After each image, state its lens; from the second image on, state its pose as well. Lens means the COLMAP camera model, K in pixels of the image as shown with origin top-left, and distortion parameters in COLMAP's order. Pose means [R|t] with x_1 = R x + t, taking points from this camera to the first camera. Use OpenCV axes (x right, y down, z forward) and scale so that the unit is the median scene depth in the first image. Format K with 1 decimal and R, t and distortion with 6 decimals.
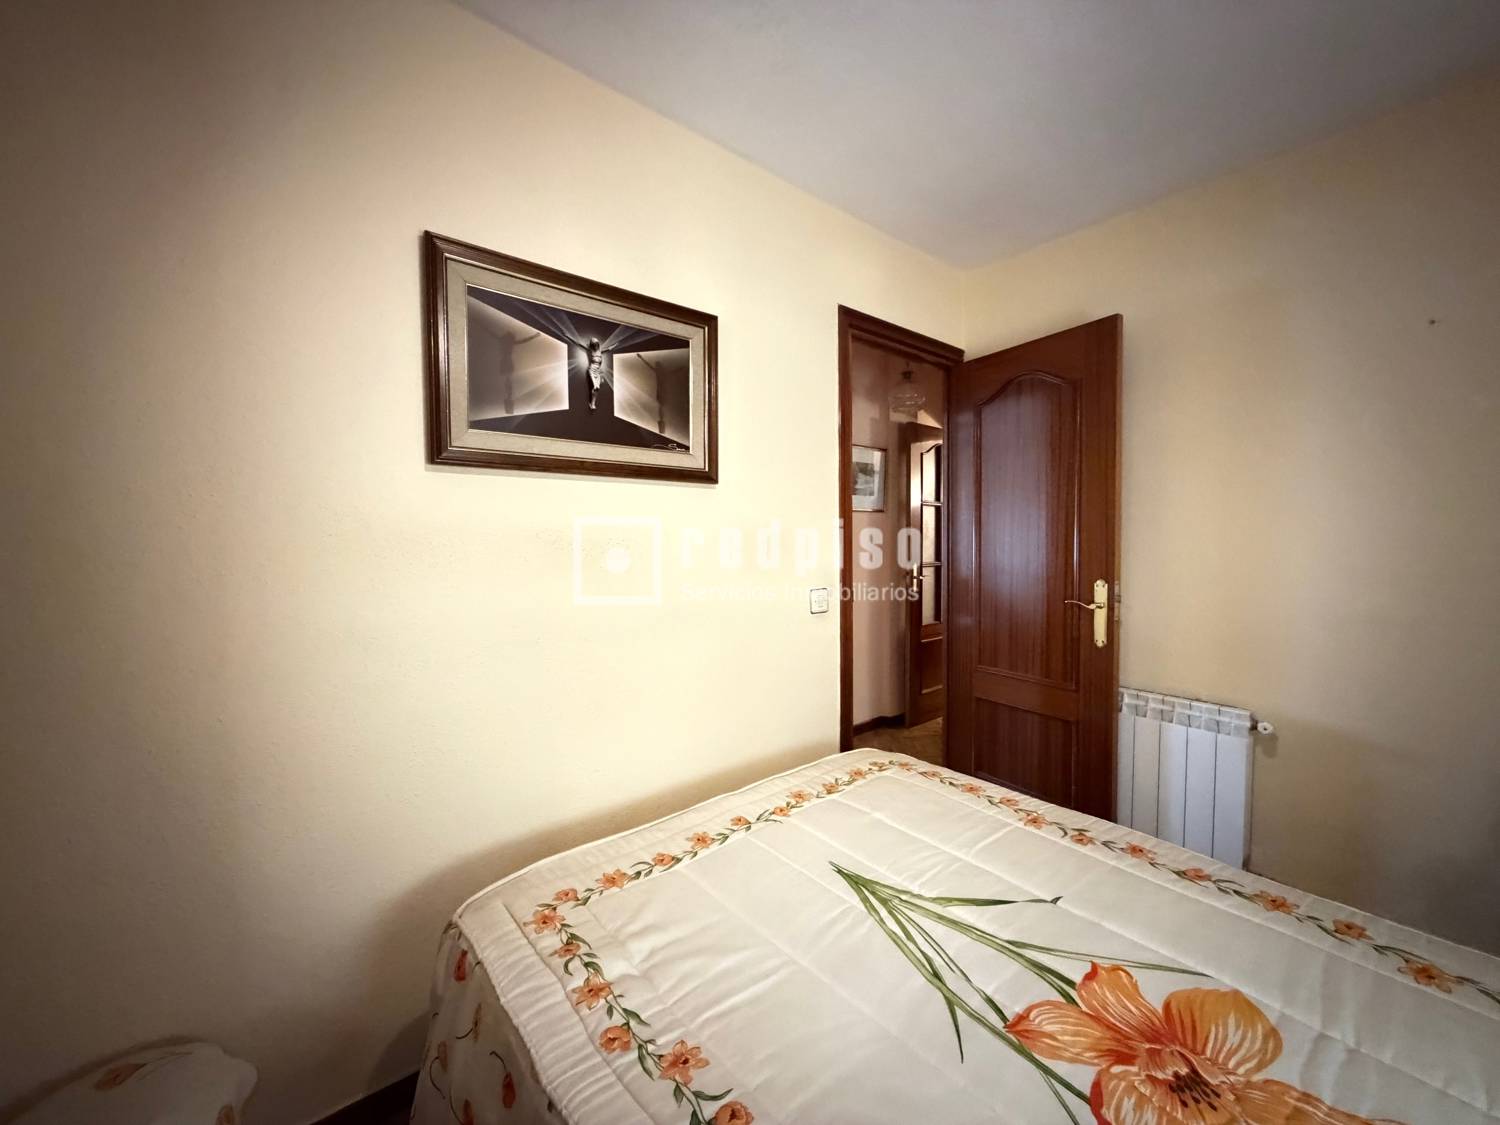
lens RADIAL K [[607.7, 0, 735.0], [0, 607.7, 560.6], [0, 0, 1]] dist [-0.003014, -0.000213]
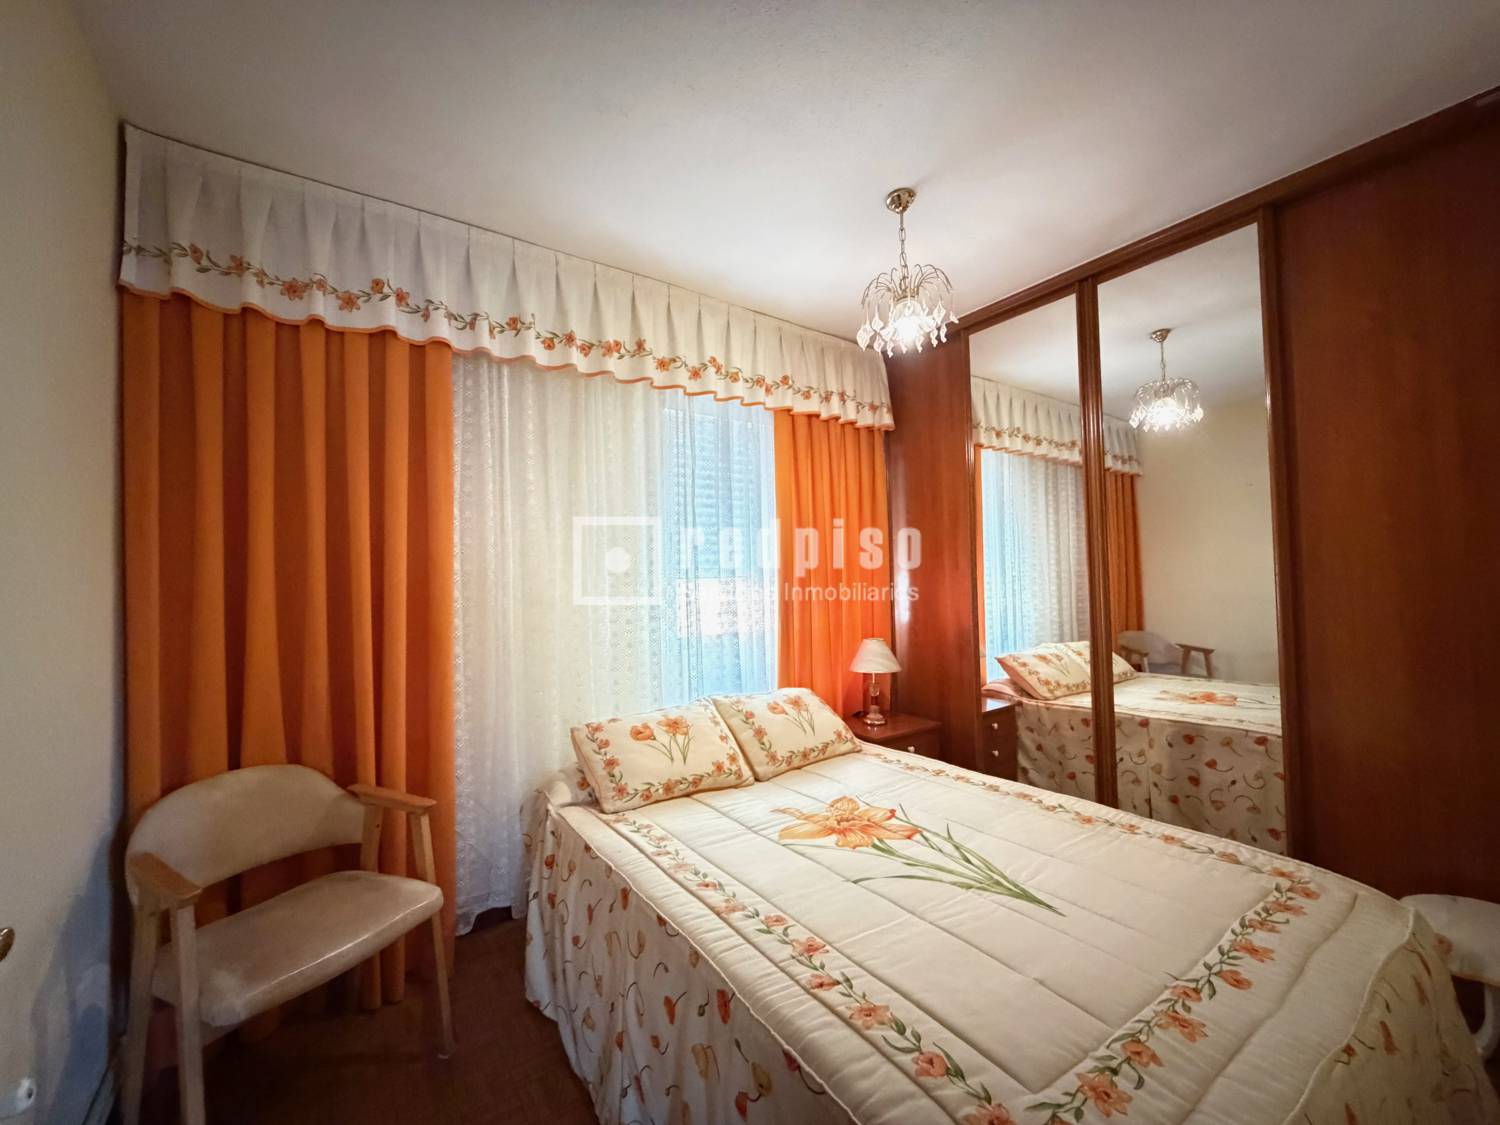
lens RADIAL K [[599.4, 0, 750.0], [0, 599.4, 562.5], [0, 0, 1]] dist [0.002646, -0.000075]
pose [[-0.997221, 0.034502, 0.066031, 0.484461], [0.034867, 0.999382, 0.004374, -0.056966], [-0.065839, 0.006664, -0.997808, 1.691852]]
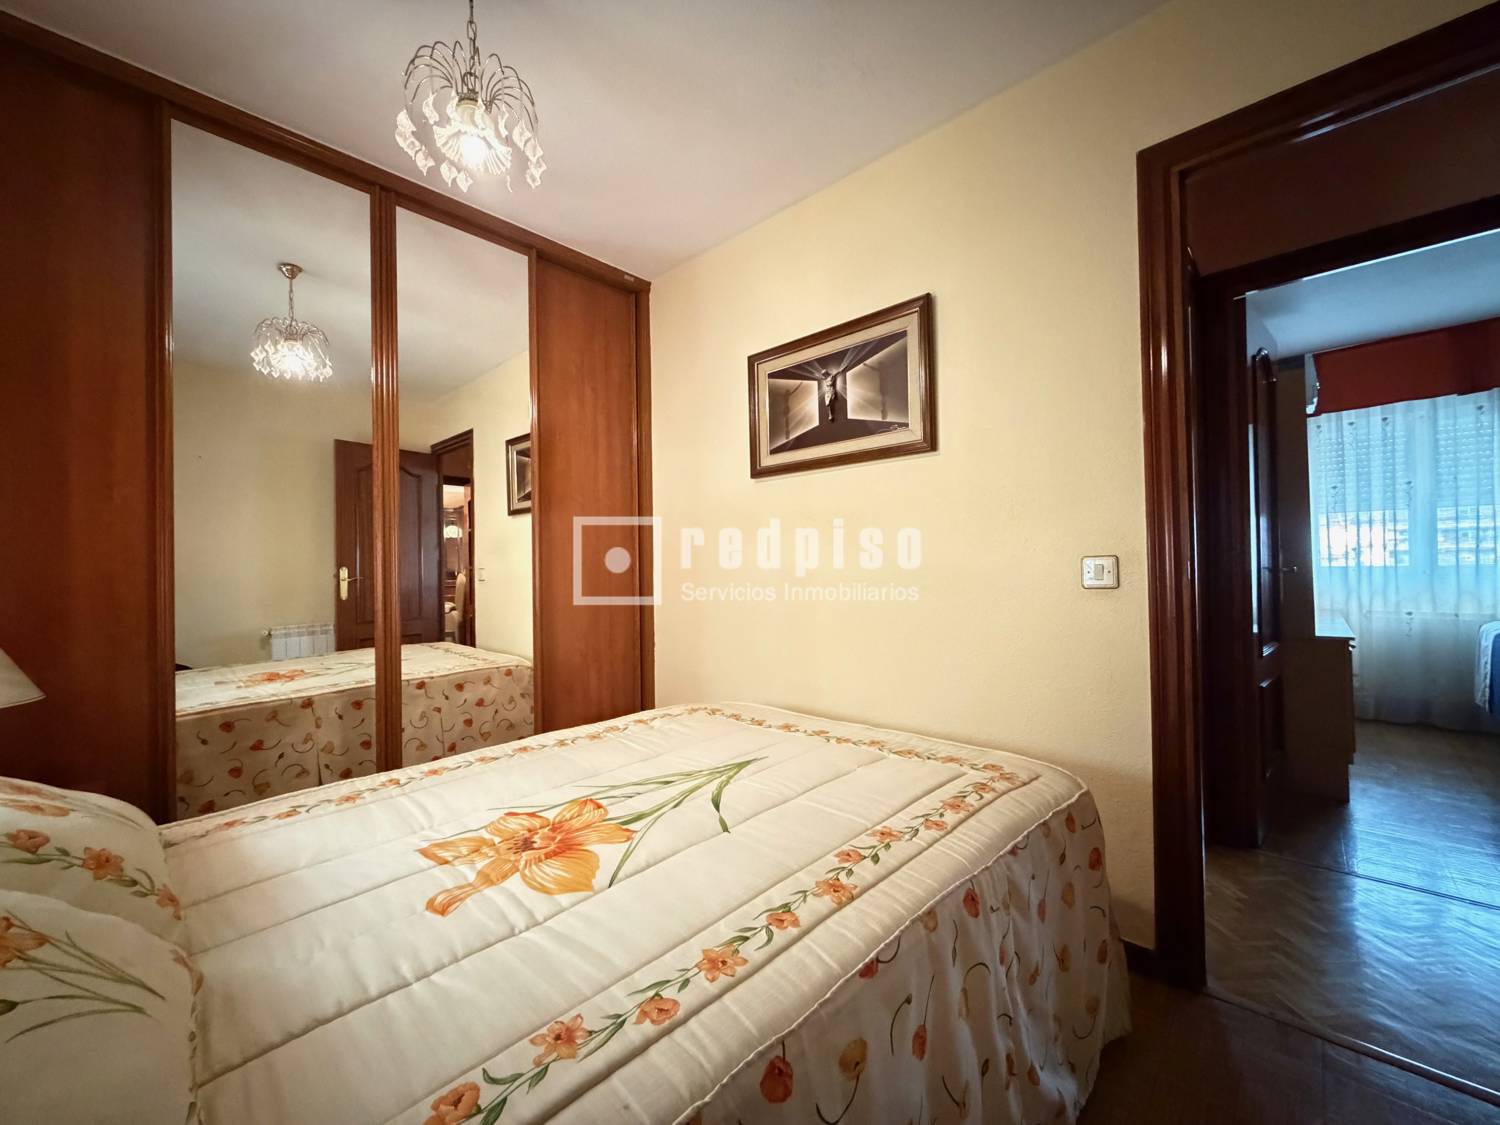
lens RADIAL K [[590.0, 0, 750.0], [0, 590.0, 562.5], [0, 0, 1]] dist [-0.000805, -0.000313]
pose [[0.109323, 0.001770, -0.994005, 1.165944], [-0.021918, 0.999760, -0.000630, 0.090512], [0.993765, 0.021855, 0.109335, 0.716680]]
